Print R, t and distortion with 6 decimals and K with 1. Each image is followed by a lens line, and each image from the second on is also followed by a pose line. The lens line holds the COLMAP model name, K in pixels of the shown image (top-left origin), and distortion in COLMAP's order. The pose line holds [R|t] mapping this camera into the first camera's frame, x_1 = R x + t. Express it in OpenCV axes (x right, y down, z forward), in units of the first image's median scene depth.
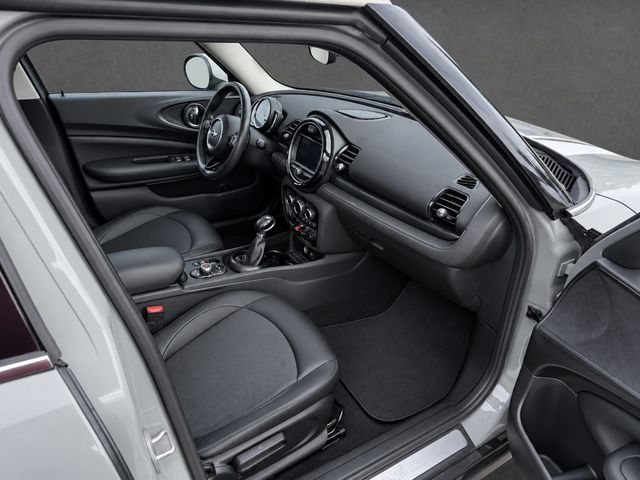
lens RADIAL K [[456.0, 0, 323.8], [0, 456.0, 244.8], [0, 0, 1]] dist [0.031407, -0.073567]
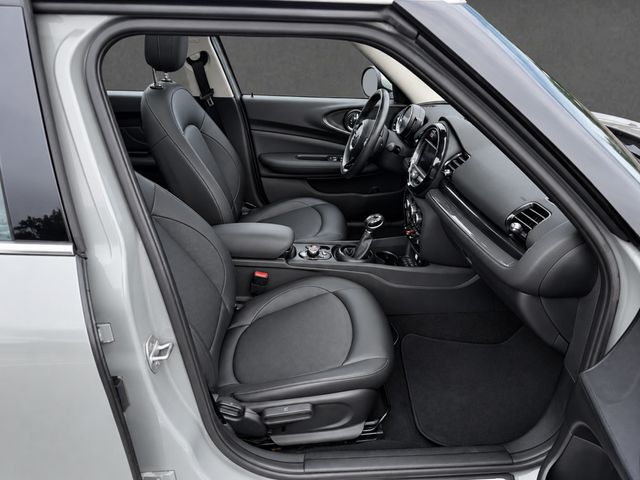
lens RADIAL K [[456.0, 0, 313.2], [0, 456.0, 237.0], [0, 0, 1]] dist [0.031407, -0.073567]
pose [[0.868155, 0.171229, -0.465819, 0.245047], [-0.197775, 0.980213, -0.008283, 0.025437], [0.455183, 0.099318, 0.884841, 0.016346]]
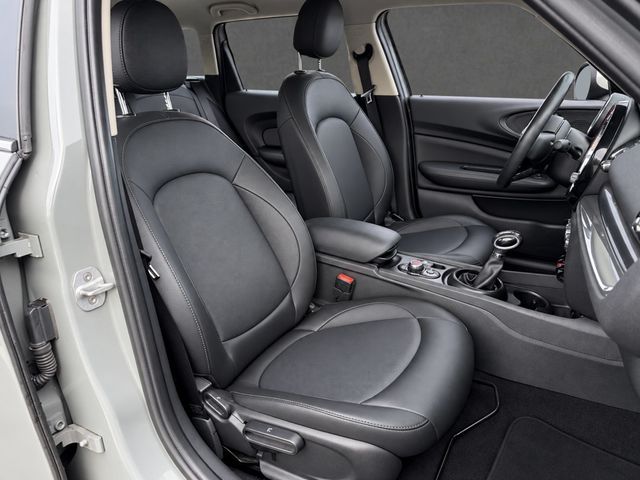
lens RADIAL K [[456.0, 0, 314.1], [0, 456.0, 240.3], [0, 0, 1]] dist [0.031407, -0.073567]
pose [[0.469326, 0.236127, -0.850868, 0.367851], [-0.368282, 0.928120, 0.054426, 0.030631], [0.802559, 0.287816, 0.522552, 0.364421]]
